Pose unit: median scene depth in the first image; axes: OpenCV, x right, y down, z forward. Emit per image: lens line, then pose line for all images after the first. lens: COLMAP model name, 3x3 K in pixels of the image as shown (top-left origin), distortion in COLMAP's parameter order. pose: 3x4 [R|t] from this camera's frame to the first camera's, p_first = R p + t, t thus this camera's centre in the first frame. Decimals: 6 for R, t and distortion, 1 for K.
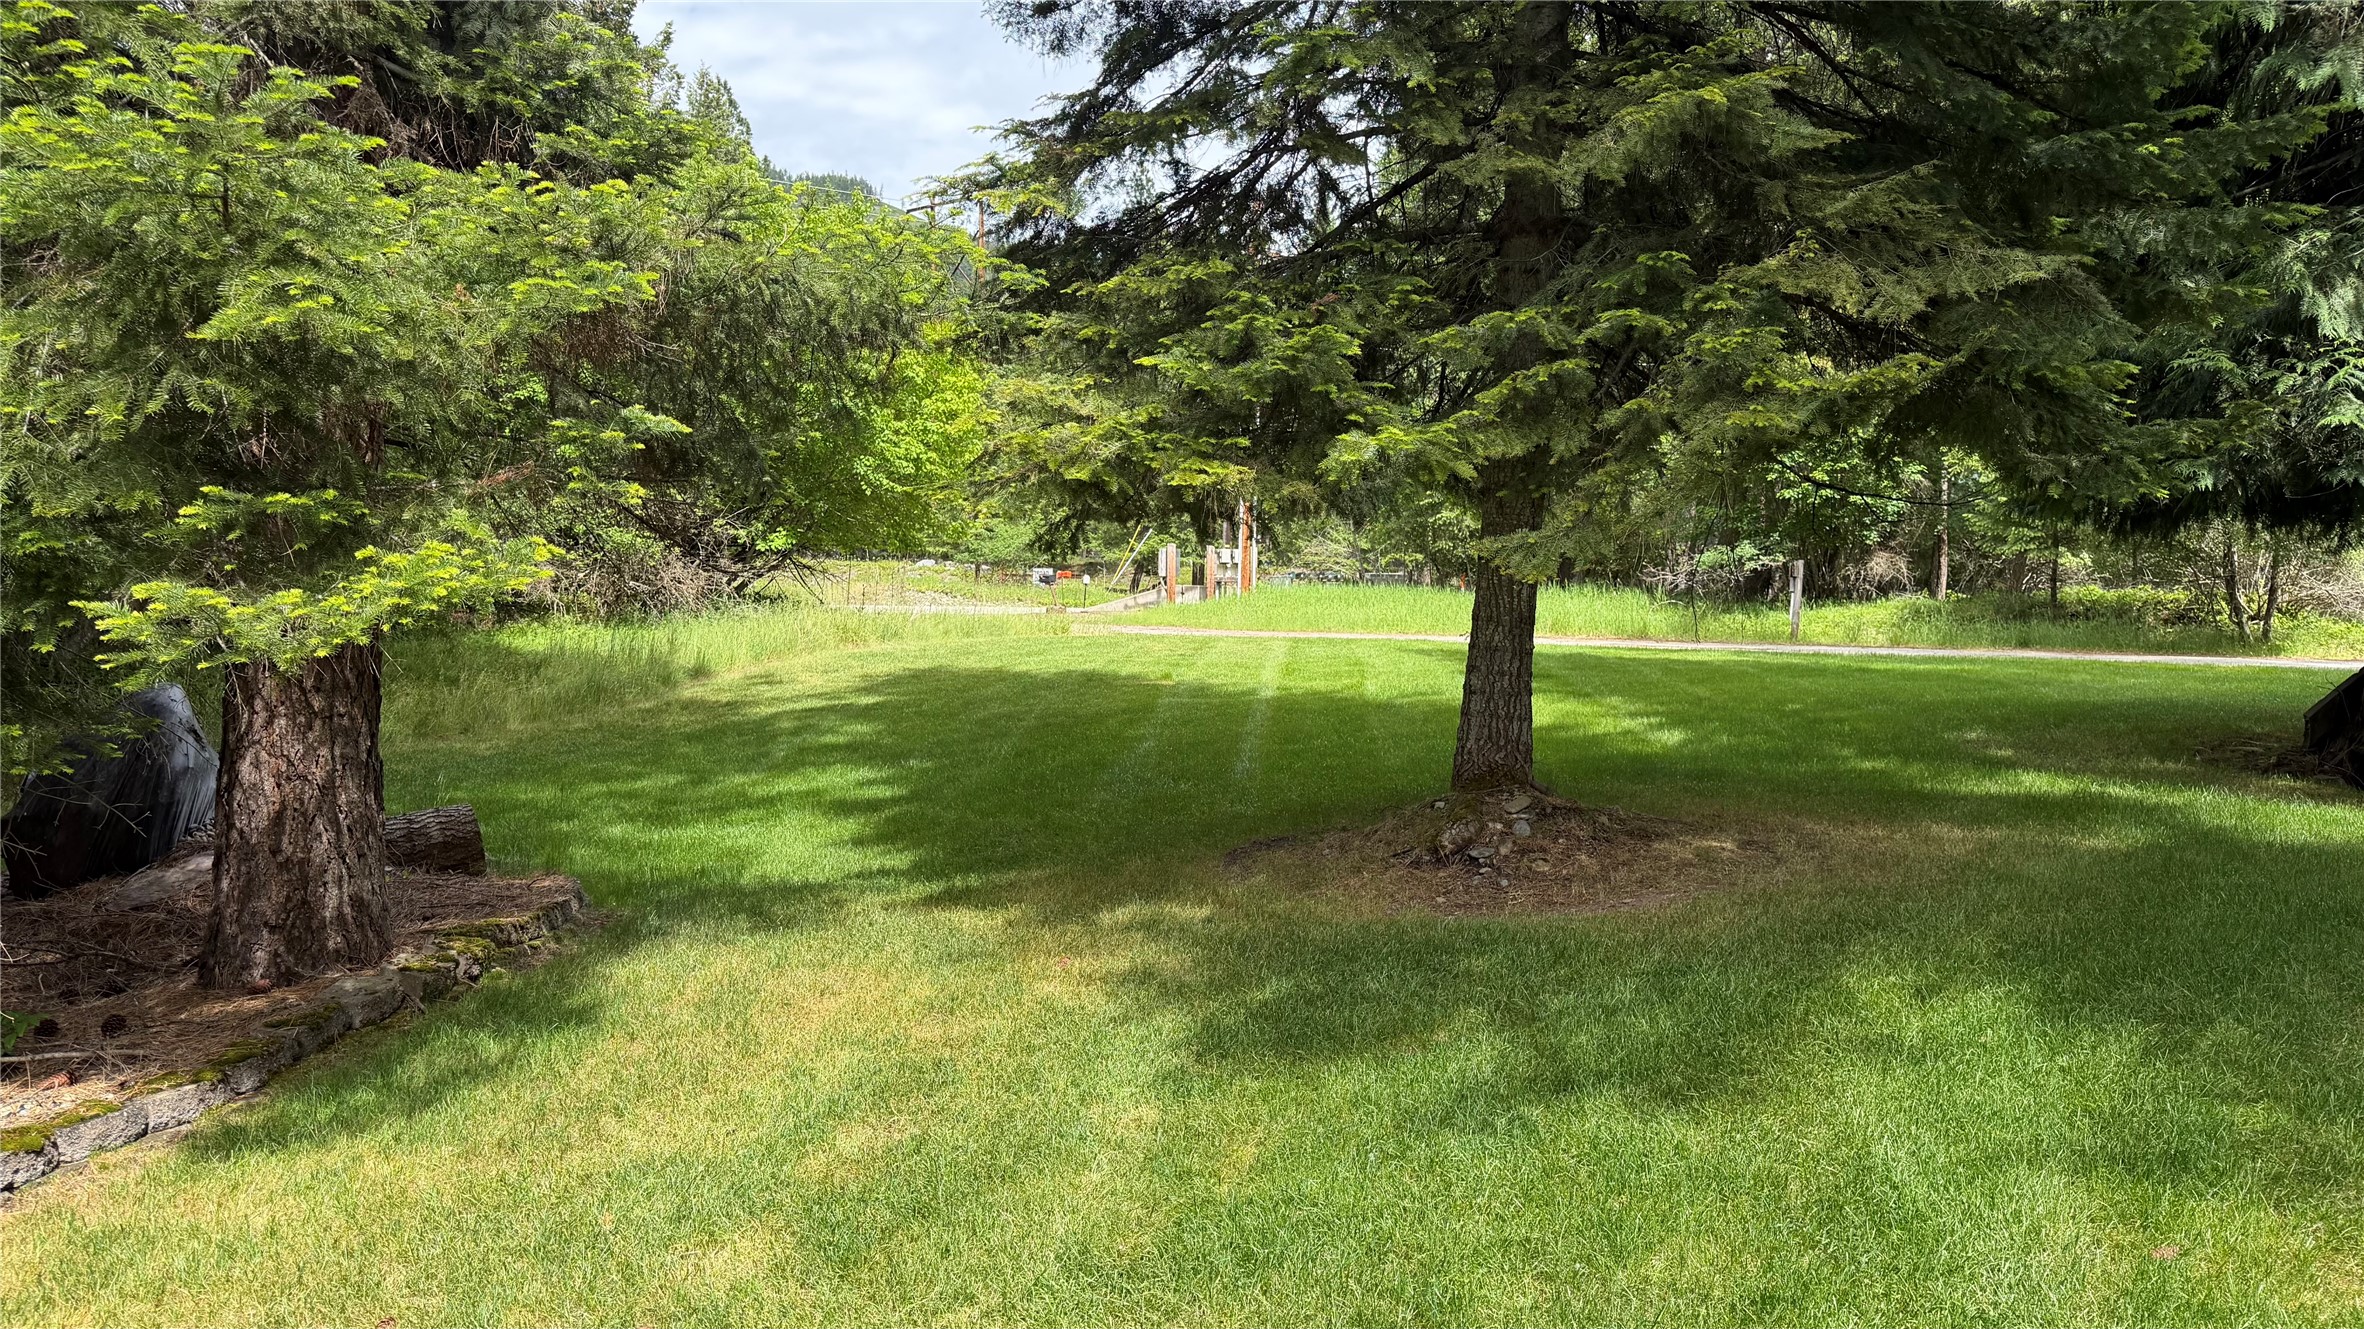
lens RADIAL K [[1644.6, 0, 1190.0], [0, 1644.6, 672.9], [0, 0, 1]] dist [0.045013, -0.054153]
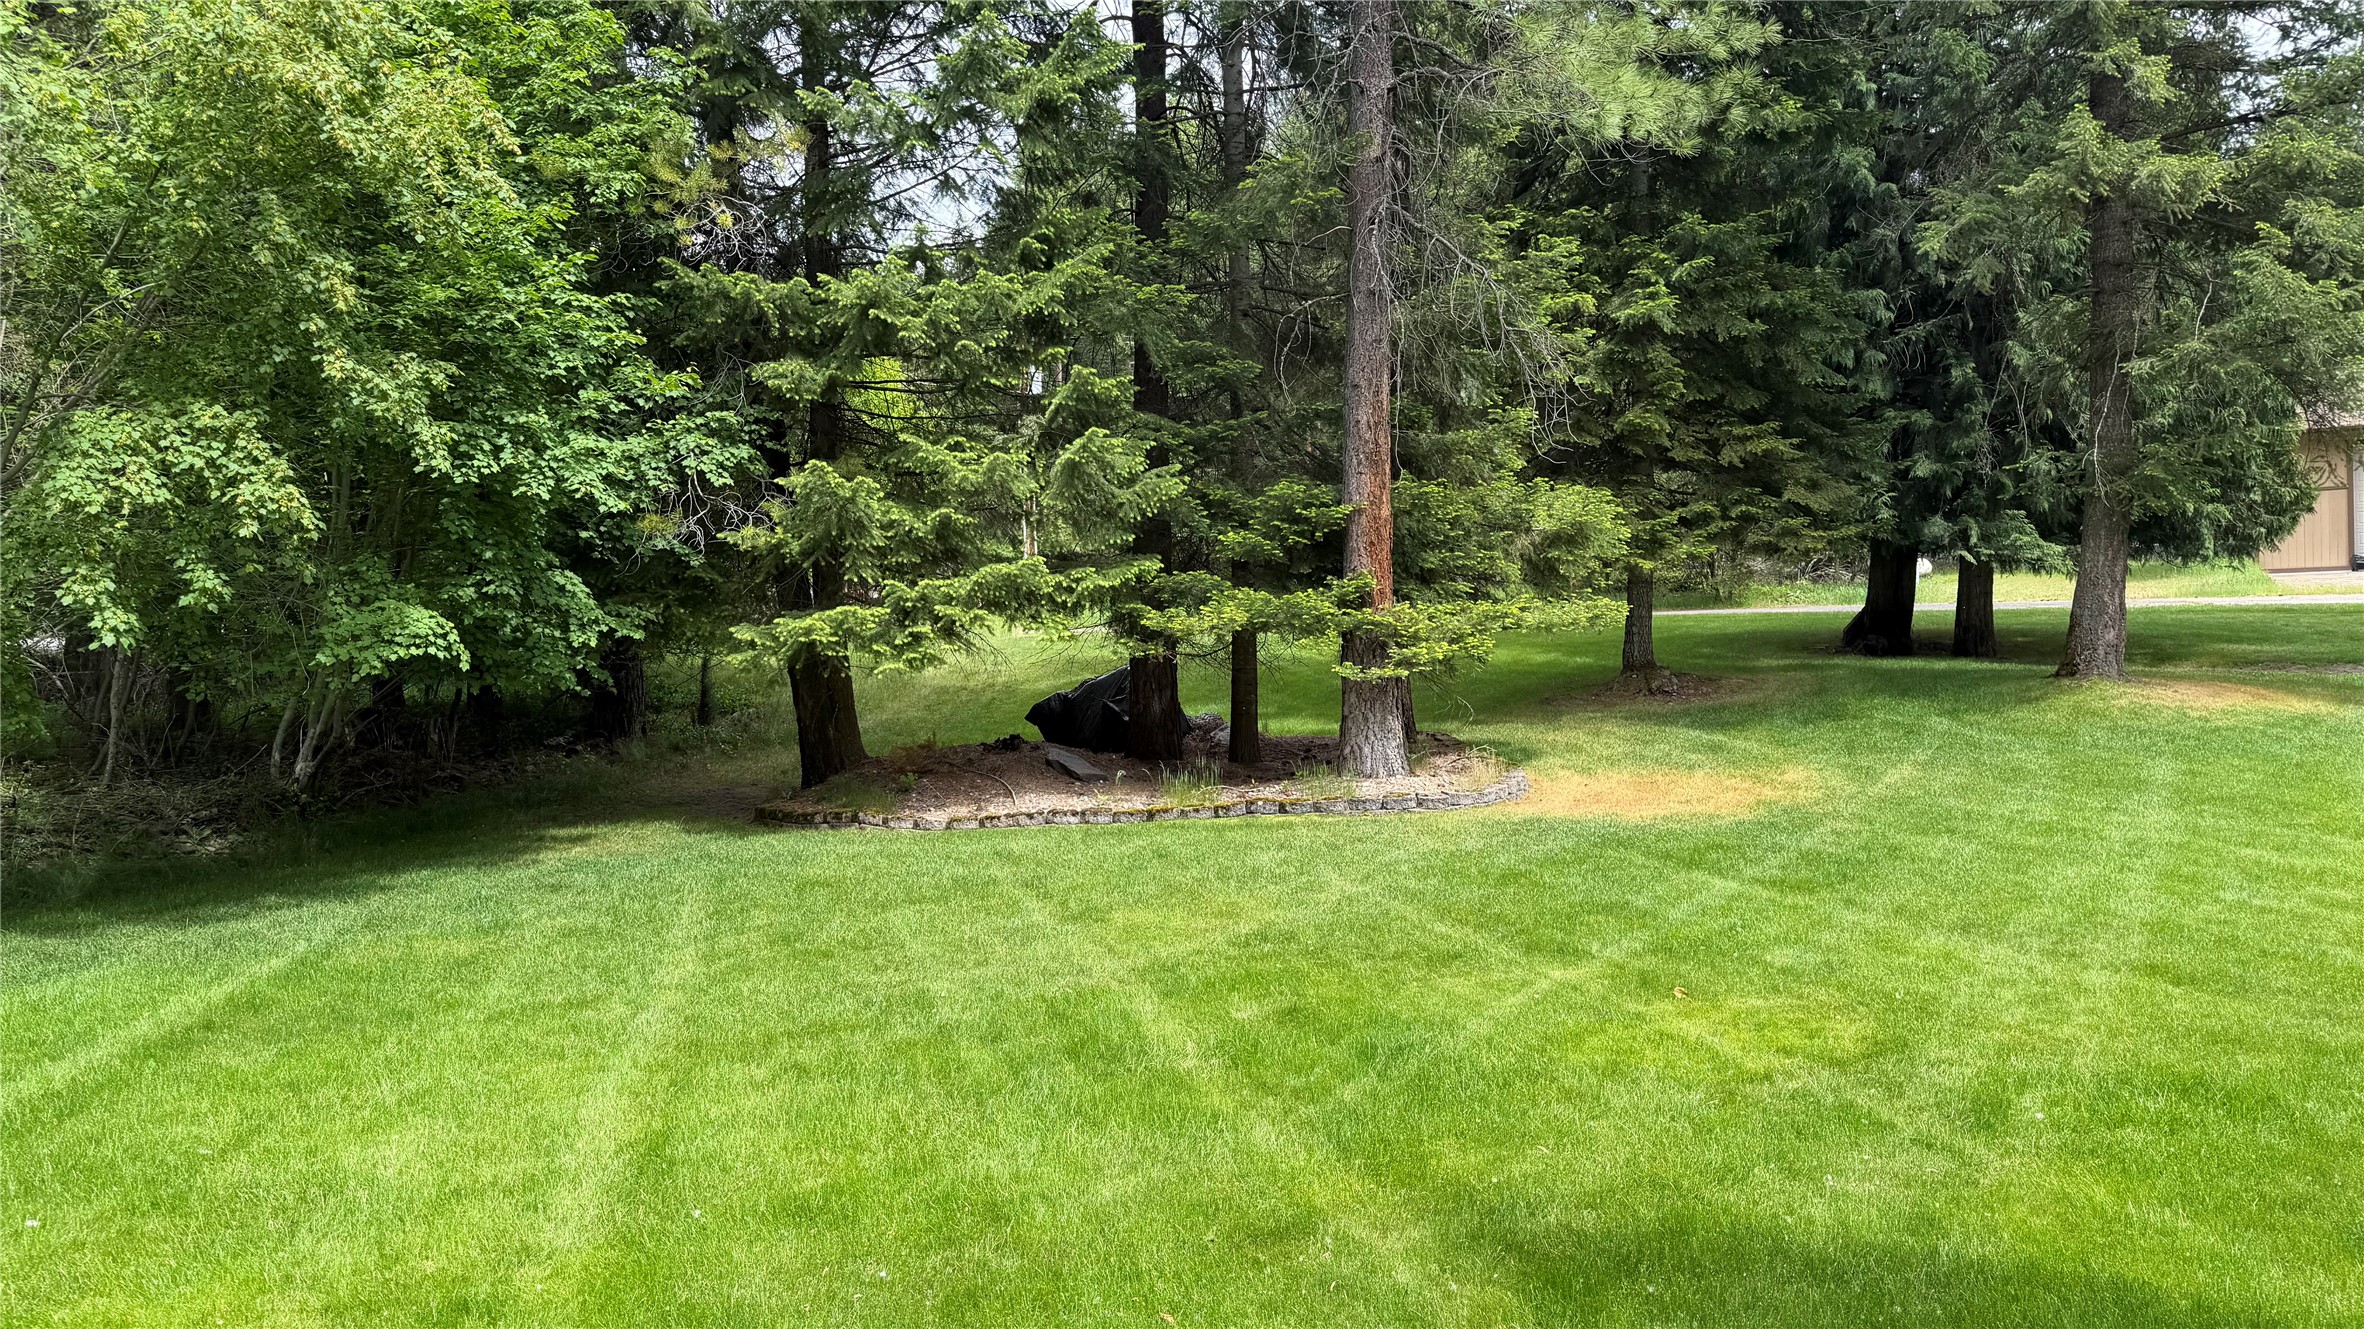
lens RADIAL K [[1644.6, 0, 1190.0], [0, 1644.6, 672.9], [0, 0, 1]] dist [0.045013, -0.054153]
pose [[0.937316, -0.063127, 0.342715, -1.128183], [0.061886, 0.997977, 0.014568, -0.005312], [-0.342941, 0.007554, 0.939327, -0.991642]]
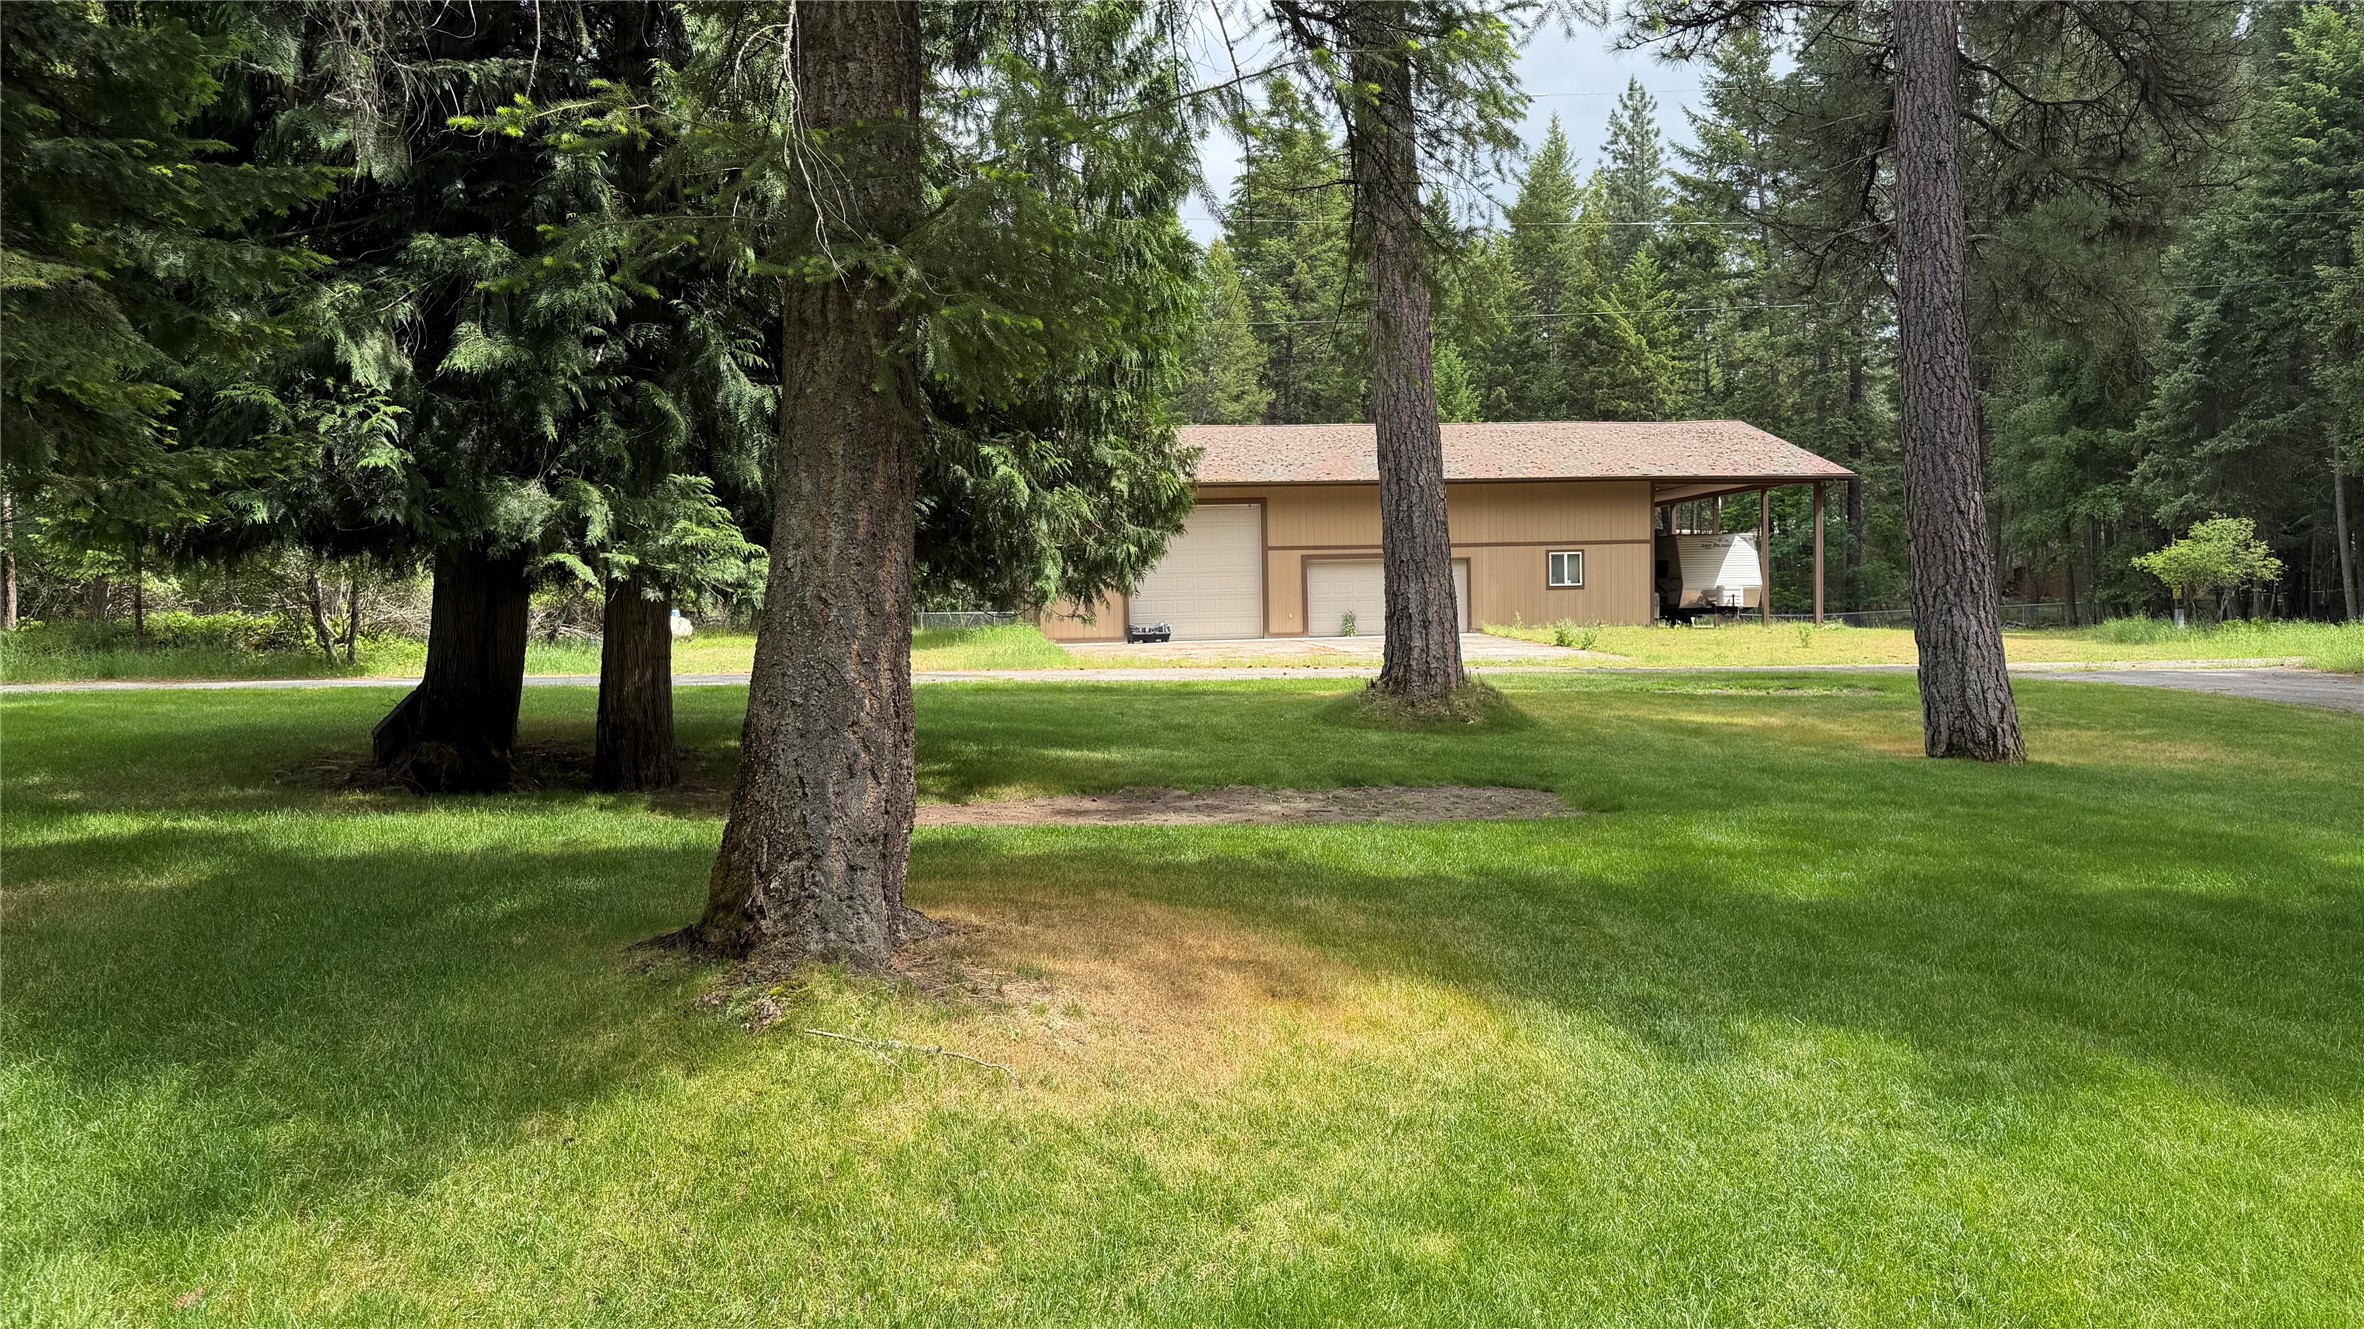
lens RADIAL K [[1644.6, 0, 1190.0], [0, 1644.6, 672.9], [0, 0, 1]] dist [0.045013, -0.054153]
pose [[0.509674, -0.040619, 0.859408, 0.022327], [0.053105, 0.998466, 0.015698, -0.002061], [-0.858727, 0.037638, 0.511049, -0.010026]]
